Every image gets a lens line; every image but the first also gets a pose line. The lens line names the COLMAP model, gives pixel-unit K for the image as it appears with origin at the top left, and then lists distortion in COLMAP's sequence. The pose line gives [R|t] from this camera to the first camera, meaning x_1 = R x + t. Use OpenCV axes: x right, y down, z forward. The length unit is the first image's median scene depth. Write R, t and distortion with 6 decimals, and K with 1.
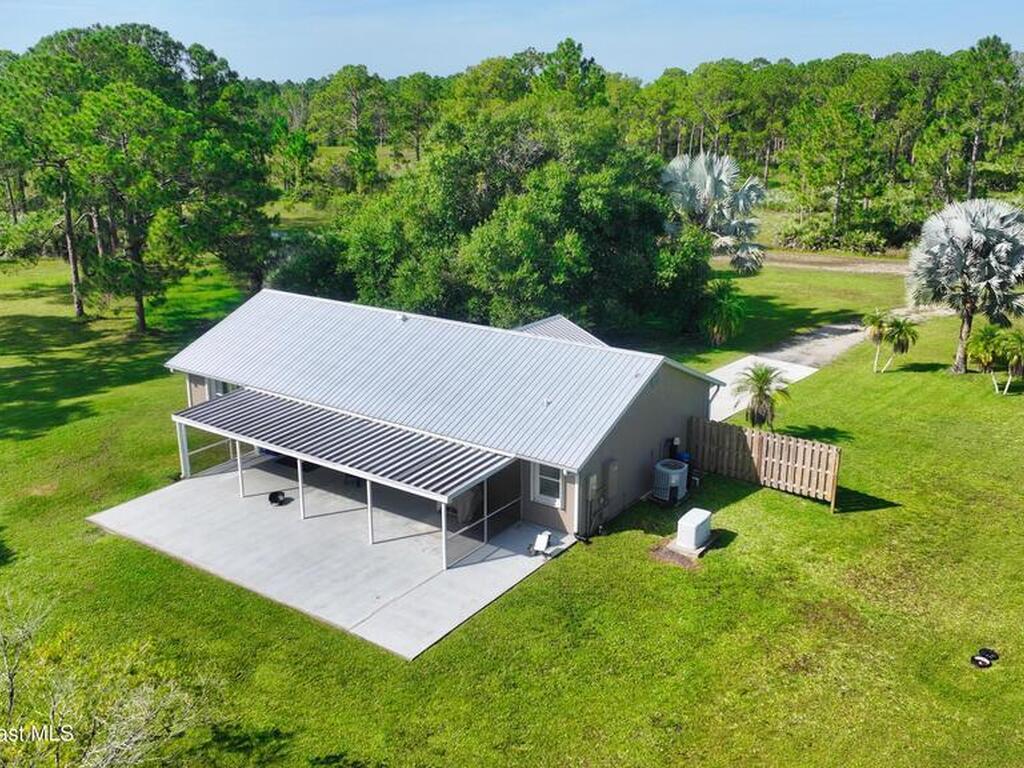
lens RADIAL K [[943.0, 0, 510.2], [0, 943.0, 371.2], [0, 0, 1]] dist [0.018691, -0.025055]
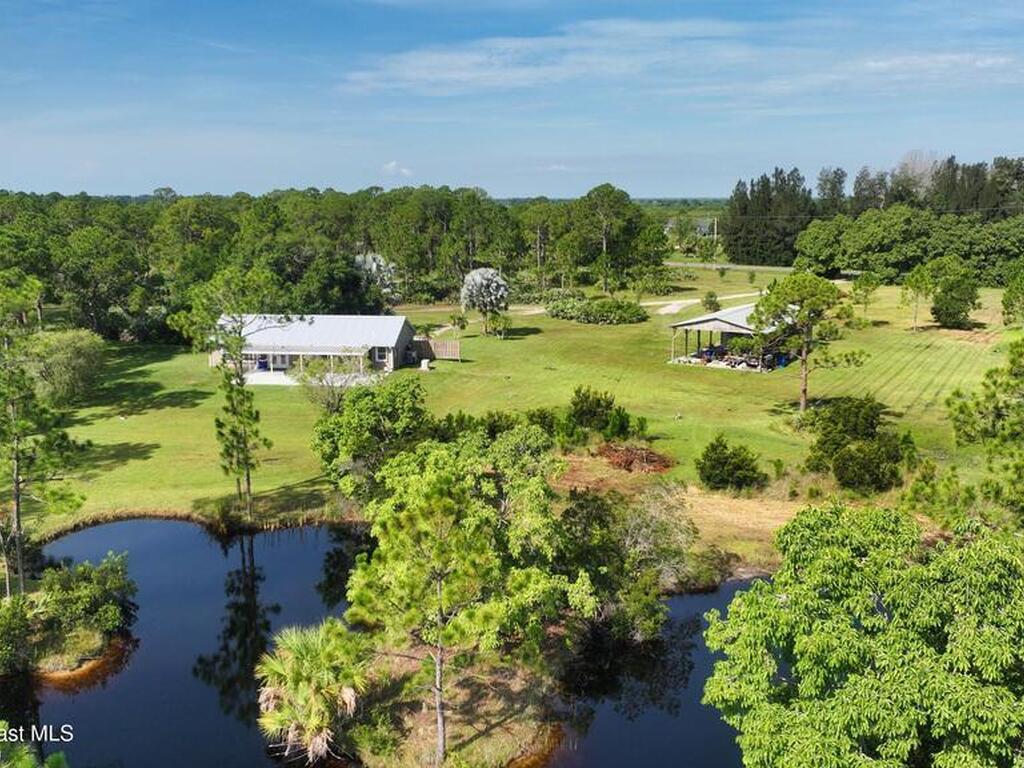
lens RADIAL K [[943.0, 0, 510.2], [0, 943.0, 371.2], [0, 0, 1]] dist [0.018691, -0.025055]
pose [[0.870384, -0.088388, 0.484375, -0.710450], [0.138670, 0.987939, -0.068900, 0.284436], [-0.472443, 0.127138, 0.872143, -1.244592]]
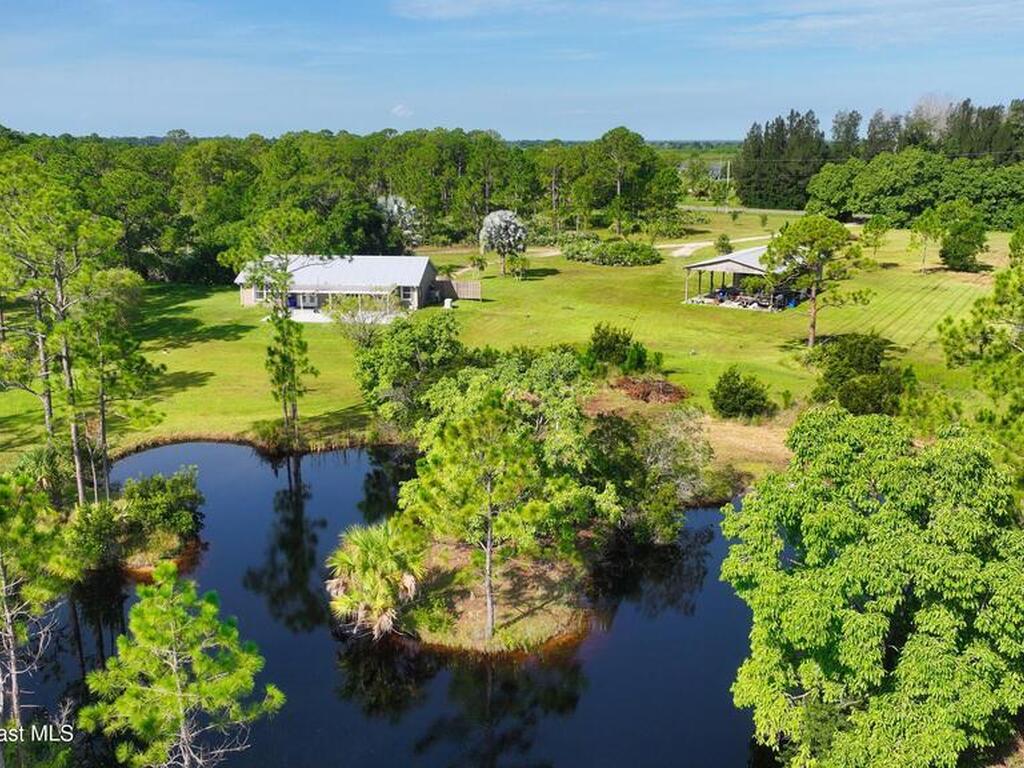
lens RADIAL K [[943.0, 0, 510.2], [0, 943.0, 371.2], [0, 0, 1]] dist [0.018691, -0.025055]
pose [[0.874906, -0.113140, 0.470892, -0.775317], [0.134662, 0.990817, -0.012138, 0.299587], [-0.465195, 0.074031, 0.882107, -1.305612]]
